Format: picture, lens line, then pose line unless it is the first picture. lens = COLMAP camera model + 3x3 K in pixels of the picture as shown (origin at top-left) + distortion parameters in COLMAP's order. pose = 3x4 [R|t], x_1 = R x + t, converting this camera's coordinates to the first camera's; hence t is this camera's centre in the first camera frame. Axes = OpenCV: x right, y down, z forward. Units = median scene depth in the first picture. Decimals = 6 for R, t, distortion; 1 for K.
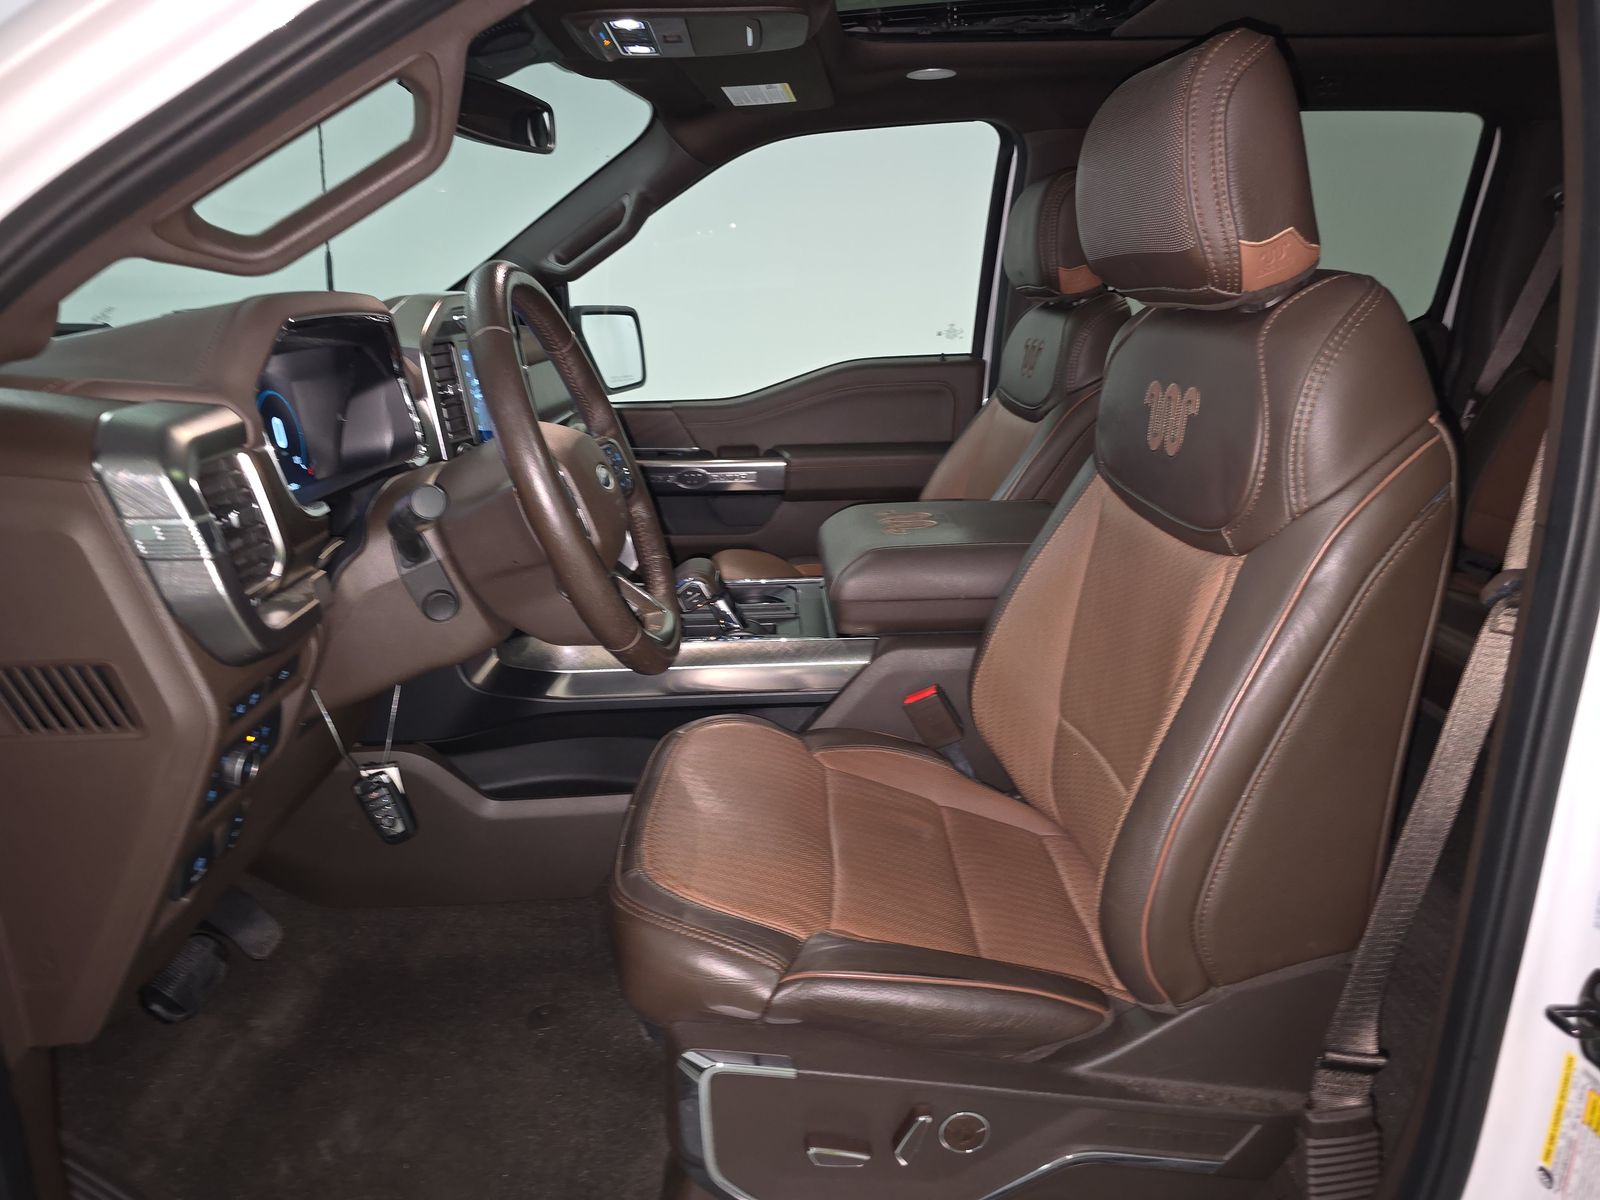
lens RADIAL K [[1074.3, 0, 799.5], [0, 1074.3, 591.2], [0, 0, 1]] dist [0.059450, -0.056603]
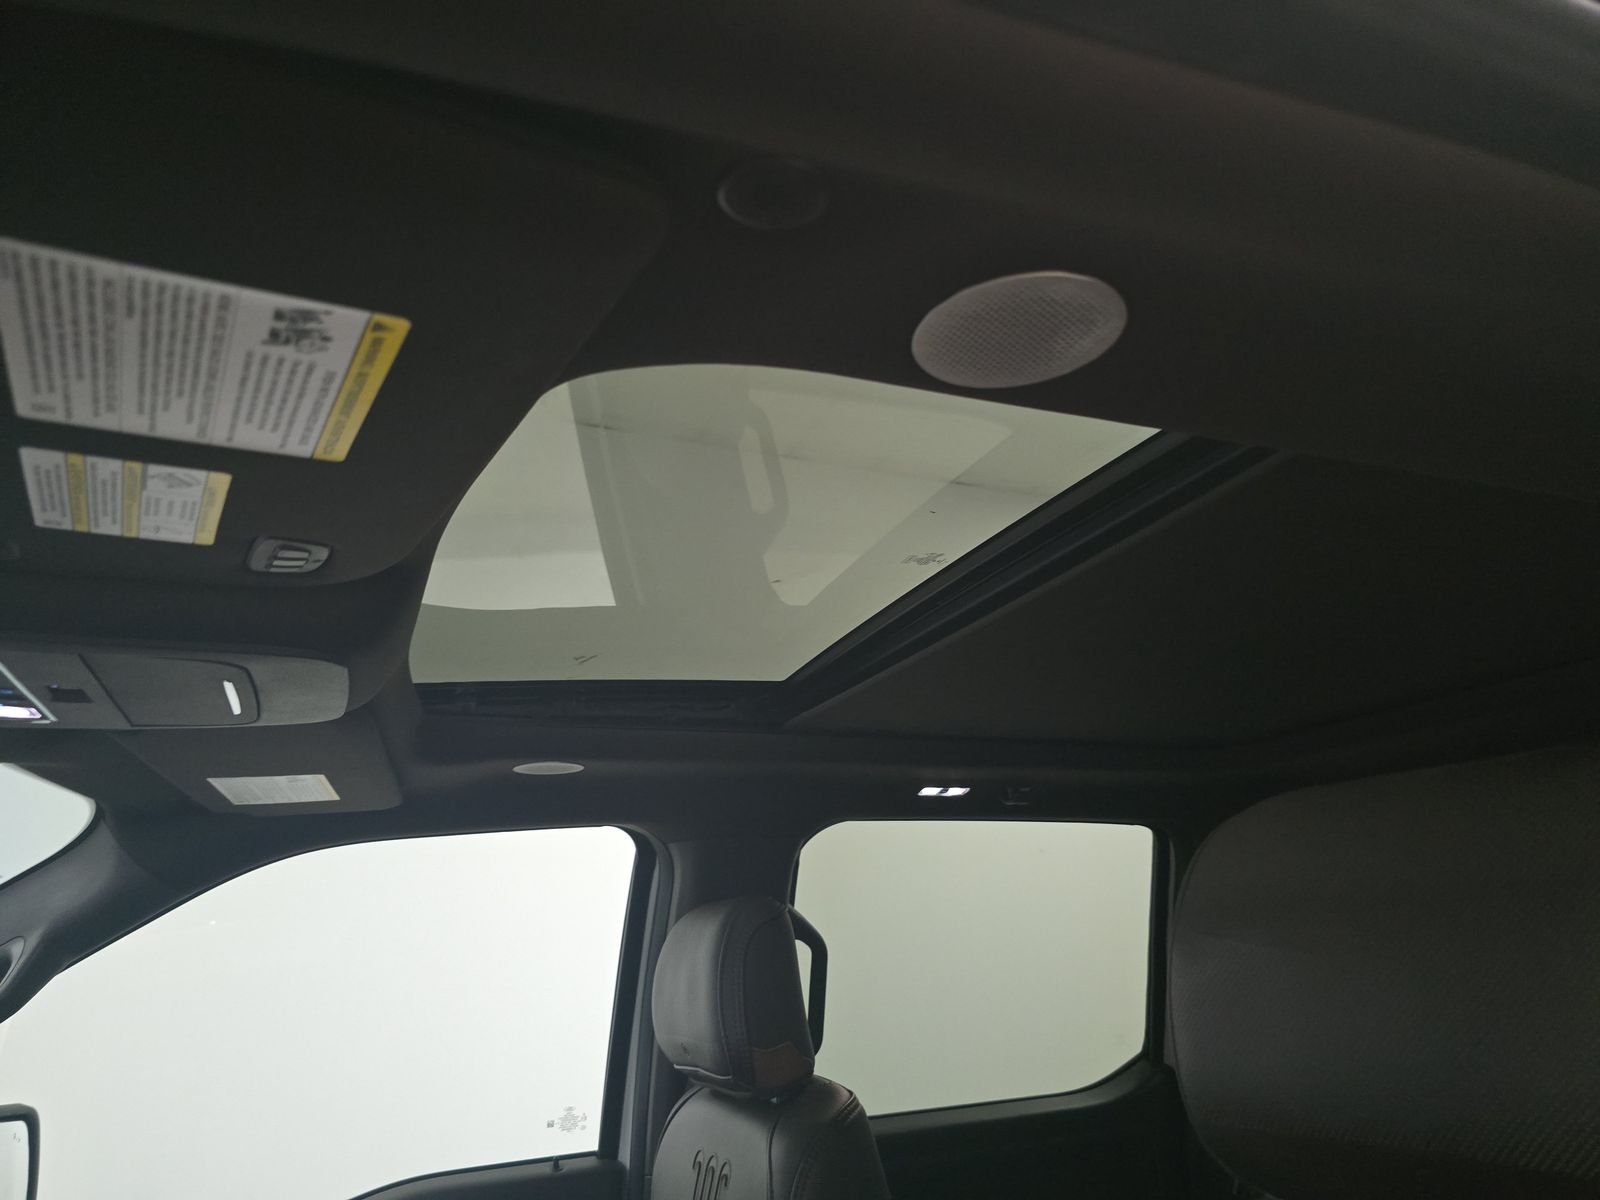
lens RADIAL K [[1074.3, 0, 799.5], [0, 1074.3, 591.2], [0, 0, 1]] dist [0.059450, -0.056603]
pose [[0.937034, 0.083007, 0.339230, 0.023238], [0.126757, 0.824271, -0.551825, -0.144699], [-0.325423, 0.560078, 0.761848, 0.309528]]
